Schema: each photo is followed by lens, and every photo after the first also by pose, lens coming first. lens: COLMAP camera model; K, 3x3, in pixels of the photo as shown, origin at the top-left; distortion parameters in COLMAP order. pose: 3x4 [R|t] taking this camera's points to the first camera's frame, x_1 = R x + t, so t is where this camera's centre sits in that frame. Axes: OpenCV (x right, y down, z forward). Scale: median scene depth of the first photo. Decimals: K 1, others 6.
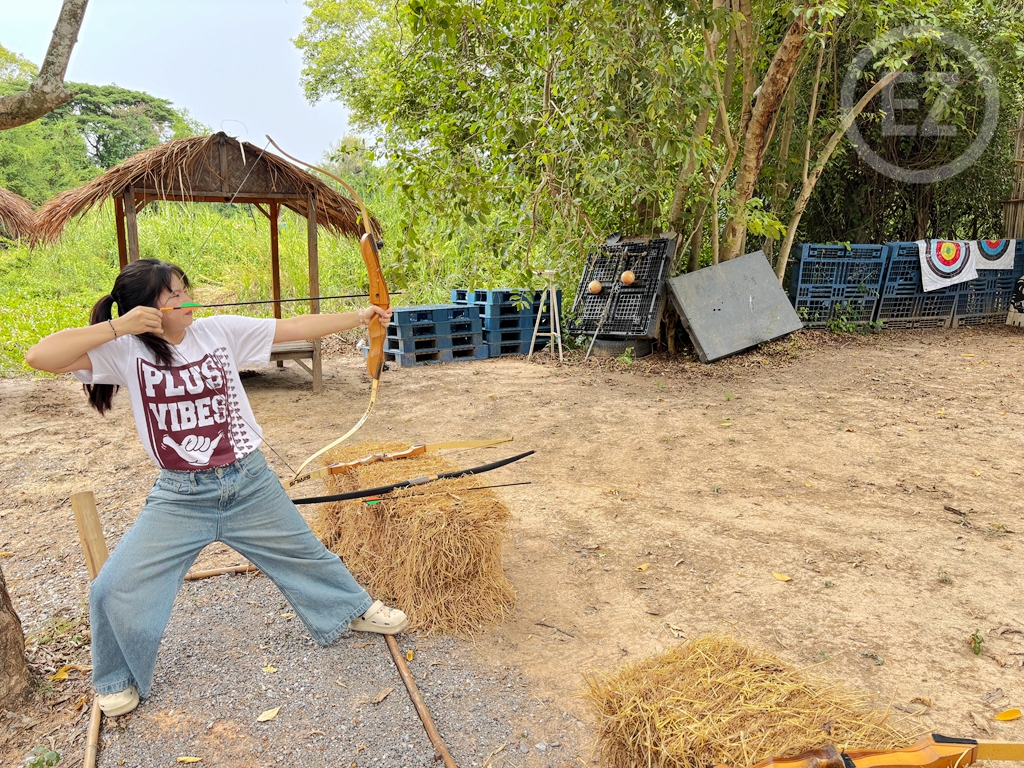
lens RADIAL K [[753.5, 0, 508.3], [0, 753.5, 414.4], [0, 0, 1]] dist [0.009364, -0.000215]
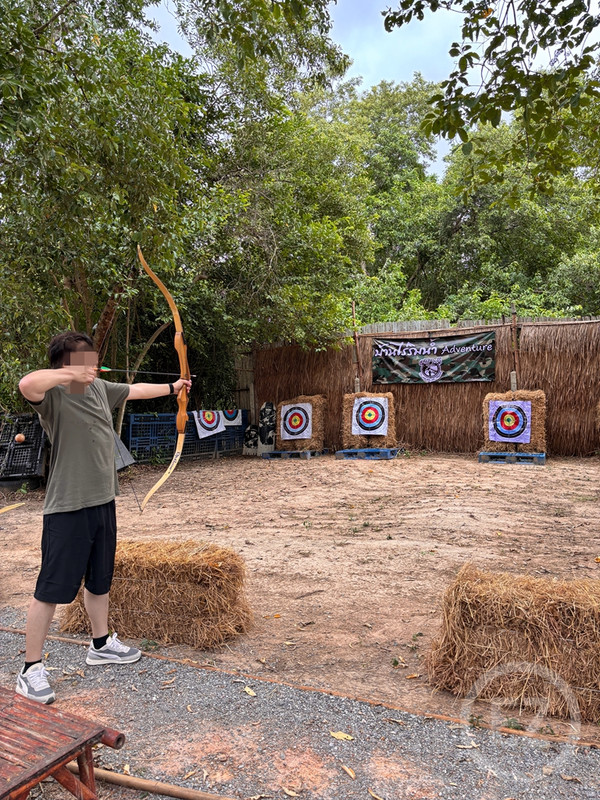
lens RADIAL K [[603.3, 0, 294.0], [0, 603.3, 403.2], [0, 0, 1]] dist [0.075512, -0.178188]
pose [[0.813254, -0.011916, 0.581787, -0.104226], [0.160826, 0.965450, -0.205038, 0.090085], [-0.559243, 0.260314, 0.787073, -0.285837]]
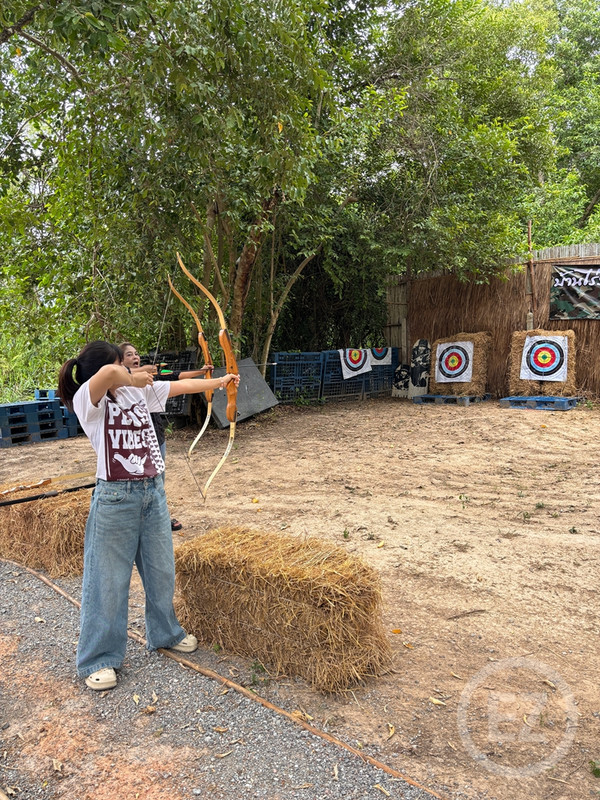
lens RADIAL K [[603.3, 0, 294.0], [0, 603.3, 403.2], [0, 0, 1]] dist [0.075512, -0.178188]
pose [[0.932616, -0.050875, 0.357267, -0.037911], [0.100687, 0.987381, -0.122231, 0.043934], [-0.346540, 0.149967, 0.925970, -0.198355]]
